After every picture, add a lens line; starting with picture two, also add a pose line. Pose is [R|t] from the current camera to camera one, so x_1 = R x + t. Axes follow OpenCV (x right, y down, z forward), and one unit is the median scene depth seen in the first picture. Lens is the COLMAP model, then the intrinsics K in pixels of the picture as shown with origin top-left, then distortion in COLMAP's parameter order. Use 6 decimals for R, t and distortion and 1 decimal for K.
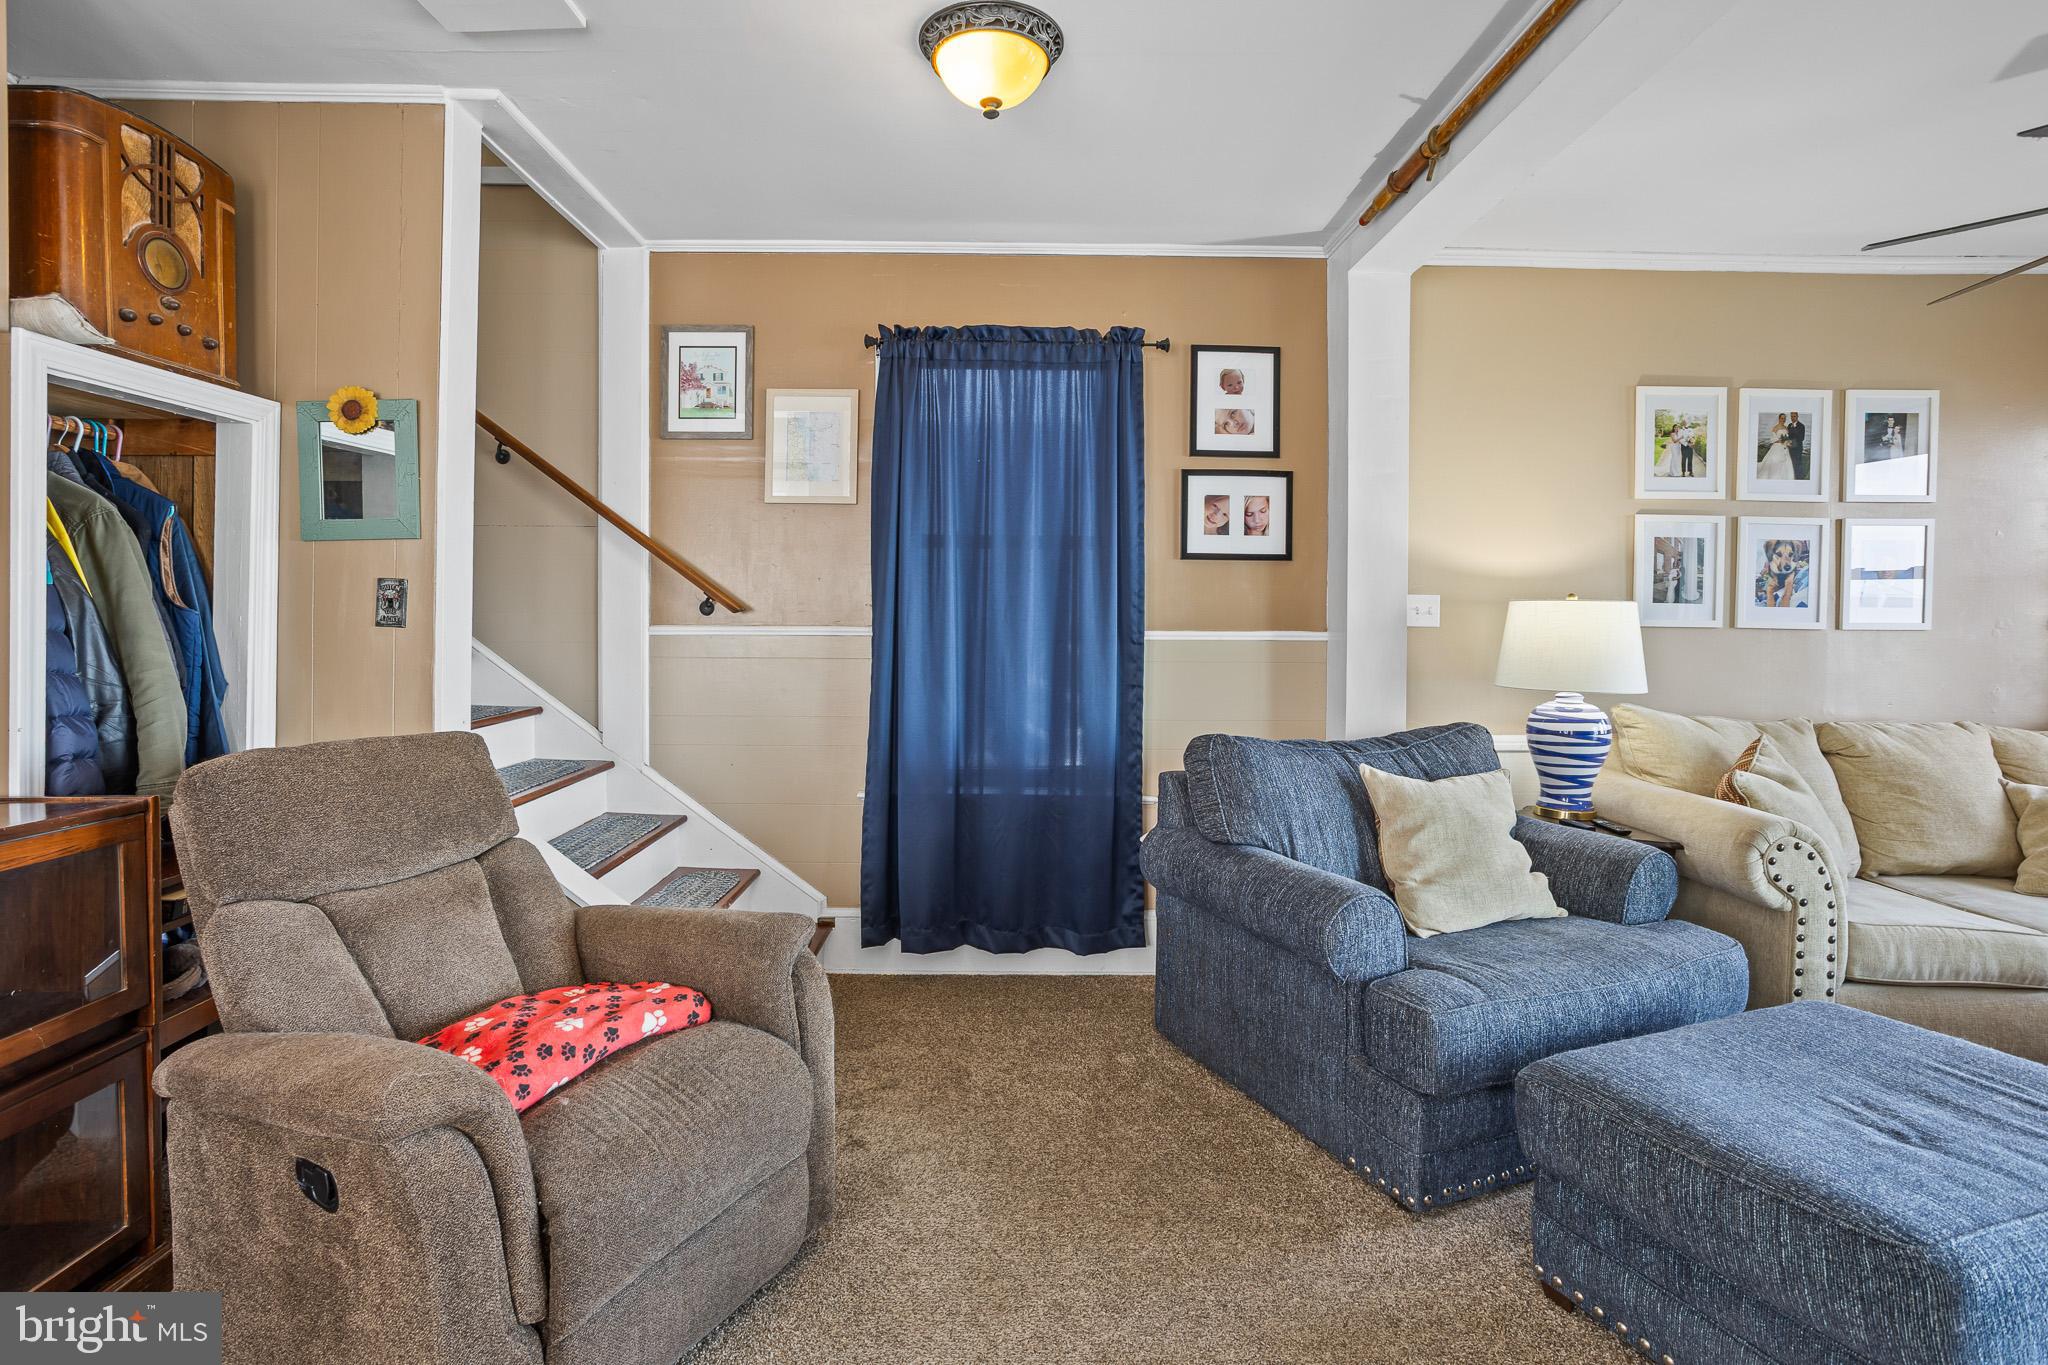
lens RADIAL K [[1019.2, 0, 1016.6], [0, 1019.2, 649.4], [0, 0, 1]] dist [-0.079669, 0.043296]
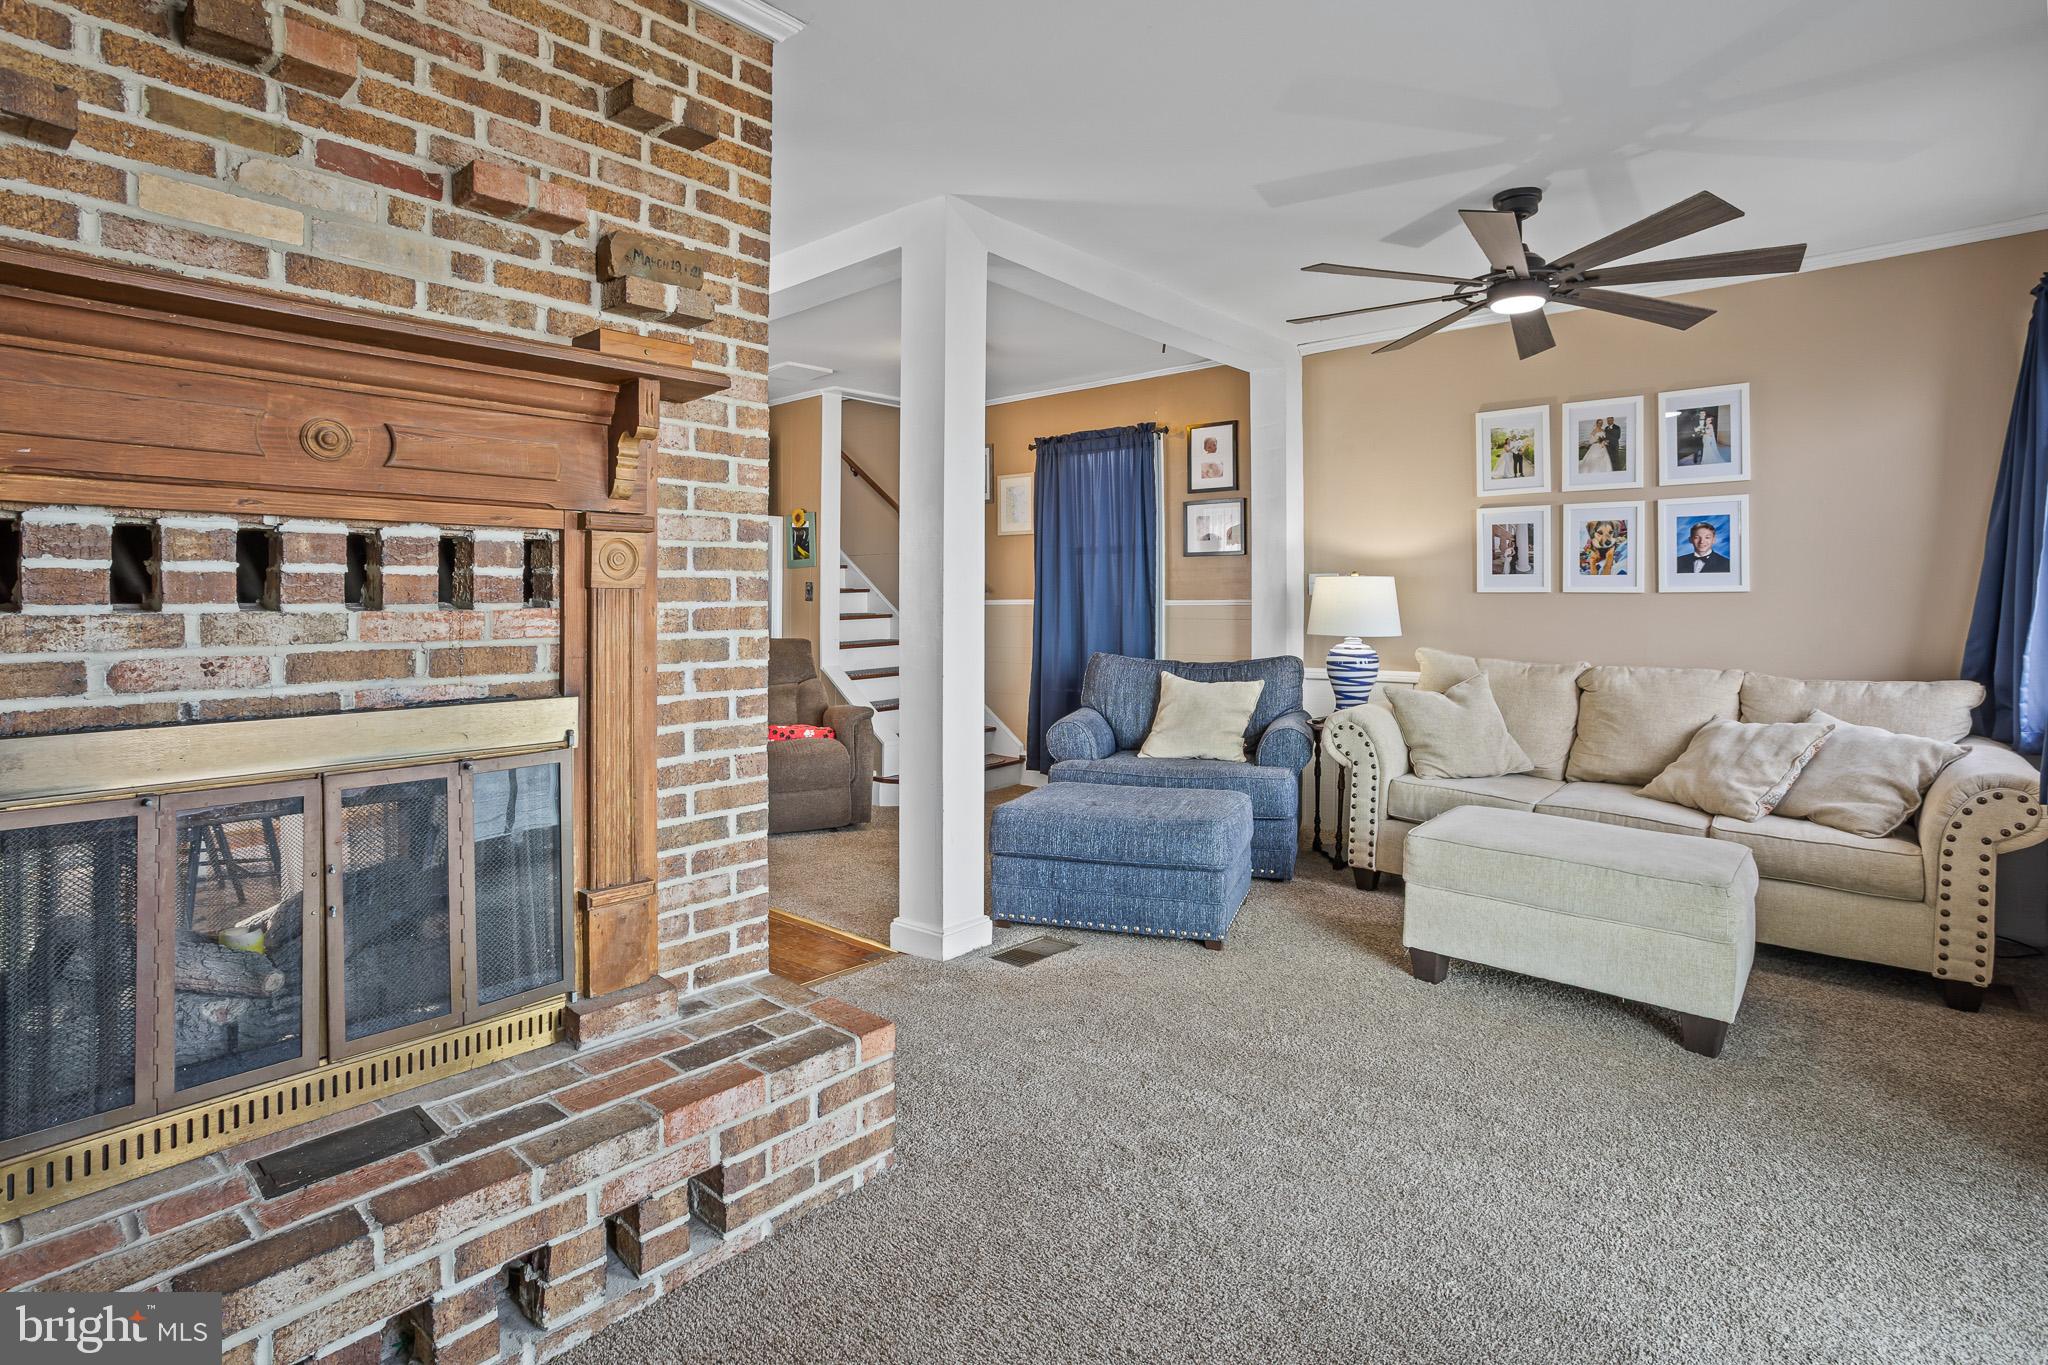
lens RADIAL K [[1019.2, 0, 1016.6], [0, 1019.2, 649.4], [0, 0, 1]] dist [-0.079669, 0.043296]
pose [[0.756601, 0.018982, -0.653602, 1.044258], [-0.007652, 0.999767, 0.020178, 0.031282], [0.653832, -0.010265, 0.756570, -0.433591]]
